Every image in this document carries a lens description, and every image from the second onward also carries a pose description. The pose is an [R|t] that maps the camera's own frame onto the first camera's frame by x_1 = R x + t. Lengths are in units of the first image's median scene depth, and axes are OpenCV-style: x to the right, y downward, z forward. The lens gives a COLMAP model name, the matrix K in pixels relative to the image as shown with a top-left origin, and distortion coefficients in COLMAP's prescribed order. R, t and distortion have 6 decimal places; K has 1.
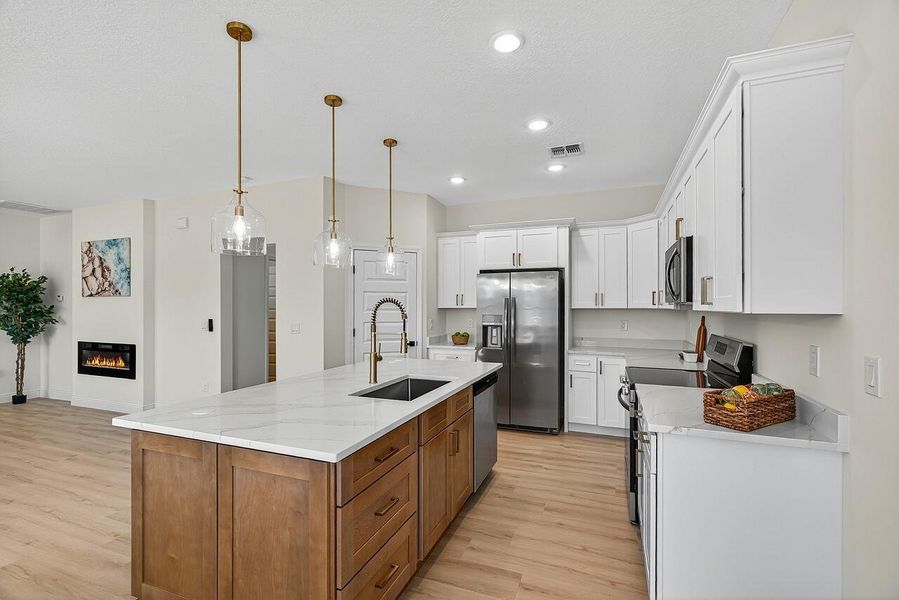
lens RADIAL K [[408.4, 0, 452.7], [0, 408.4, 306.4], [0, 0, 1]] dist [0.002155, 0.000392]
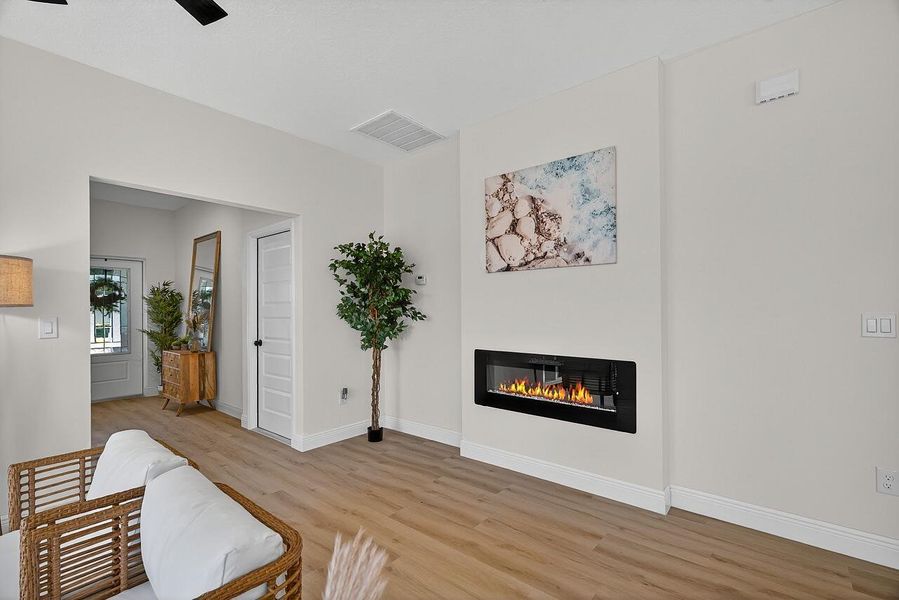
lens RADIAL K [[408.4, 0, 442.7], [0, 408.4, 307.1], [0, 0, 1]] dist [0.002155, 0.000392]
pose [[0.944510, -0.004076, -0.328458, -0.859076], [0.003288, 0.999990, -0.002957, 0.029707], [0.328467, 0.001713, 0.944514, 0.481177]]
